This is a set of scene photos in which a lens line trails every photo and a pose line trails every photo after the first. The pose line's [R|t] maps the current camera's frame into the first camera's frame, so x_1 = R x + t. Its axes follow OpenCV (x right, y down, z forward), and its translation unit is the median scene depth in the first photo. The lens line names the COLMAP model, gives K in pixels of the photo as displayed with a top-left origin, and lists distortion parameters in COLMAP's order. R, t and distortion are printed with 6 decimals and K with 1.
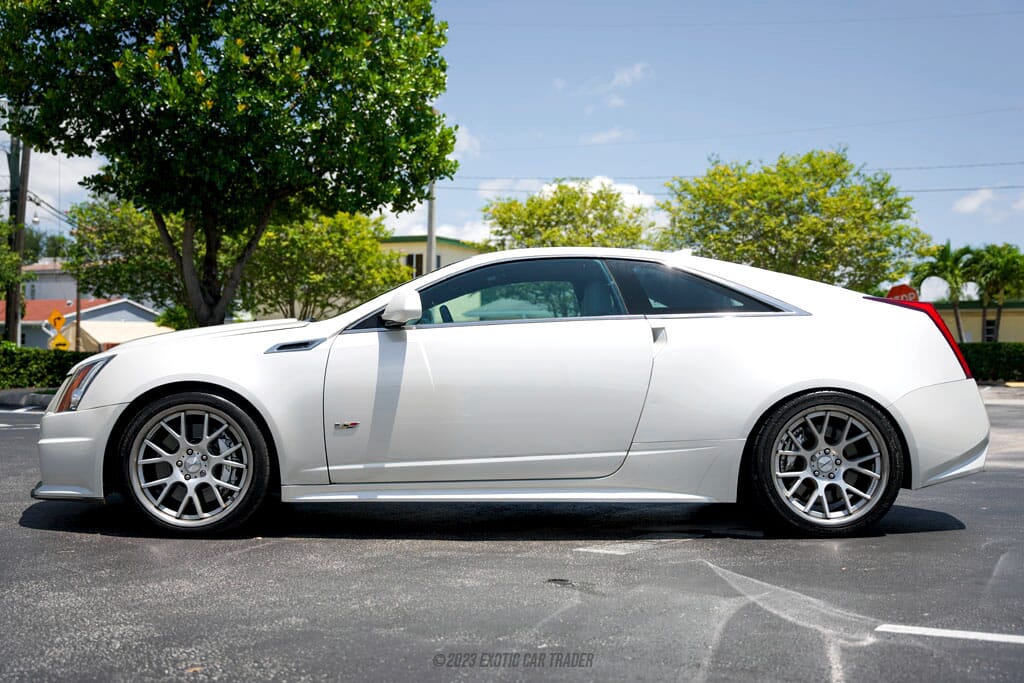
lens RADIAL K [[1217.6, 0, 512.0], [0, 1217.6, 341.5], [0, 0, 1]] dist [0.014961, 0.060254]
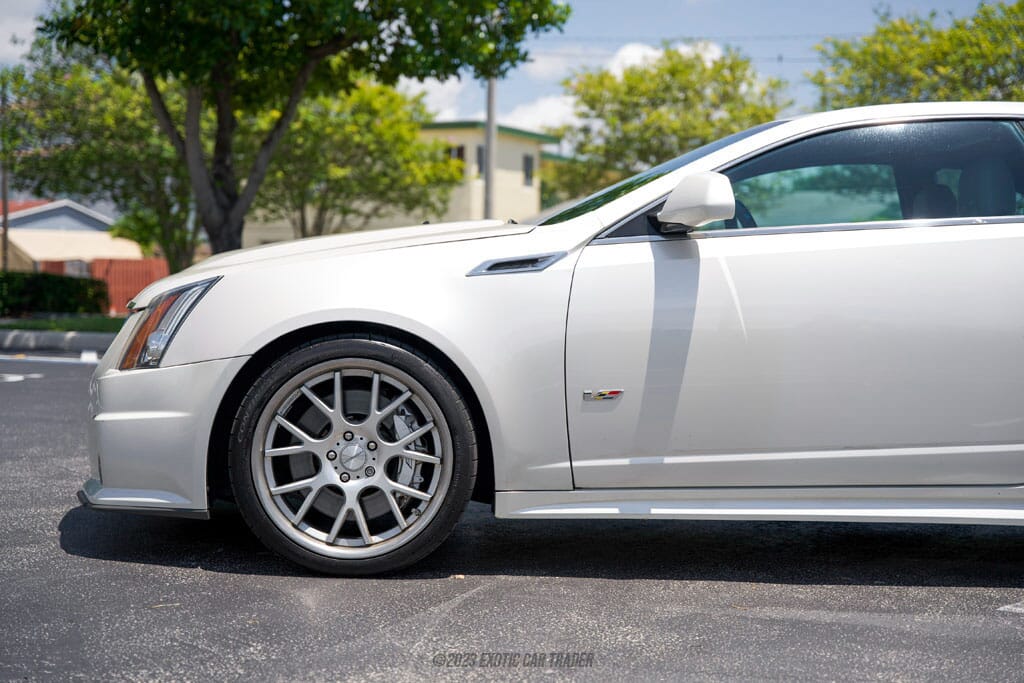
lens RADIAL K [[1629.1, 0, 569.8], [0, 1629.1, 362.2], [0, 0, 1]] dist [0.155310, 0.132261]
pose [[0.999776, 0.007219, -0.019905, -0.136582], [-0.005988, 0.998107, 0.061217, 0.002406], [0.020309, -0.061084, 0.997926, 0.184468]]
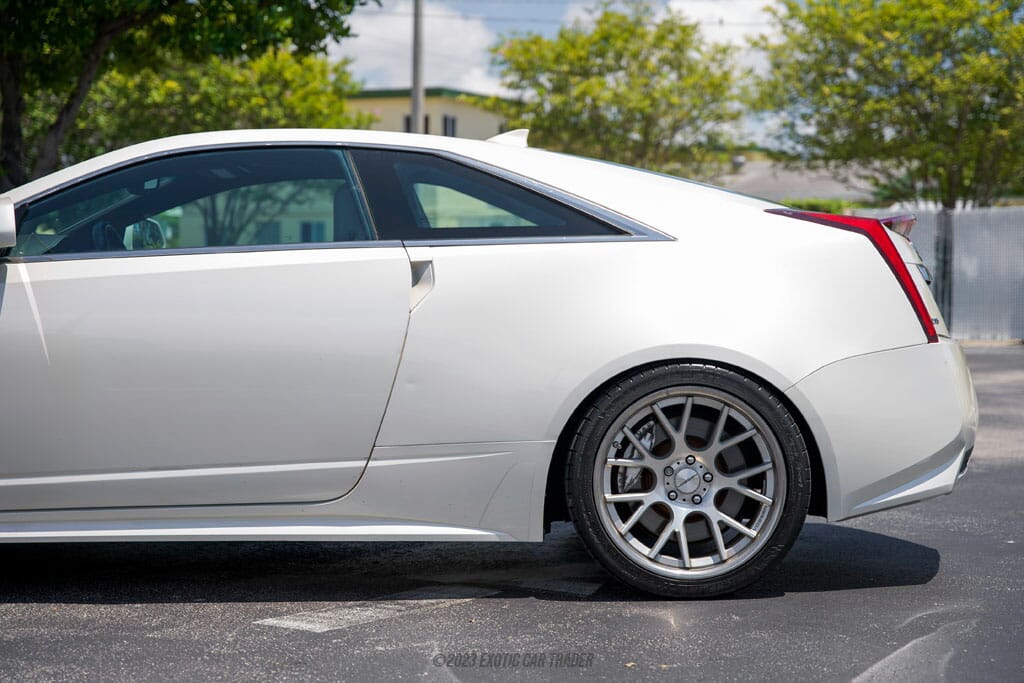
lens RADIAL K [[1806.7, 0, 512.0], [0, 1806.7, 341.5], [0, 0, 1]] dist [0.276763, -0.065334]
pose [[0.999944, 0.000444, -0.010563, 0.177151], [0.000095, 0.998698, 0.051019, -0.017838], [0.010572, -0.051018, 0.998642, 0.075713]]
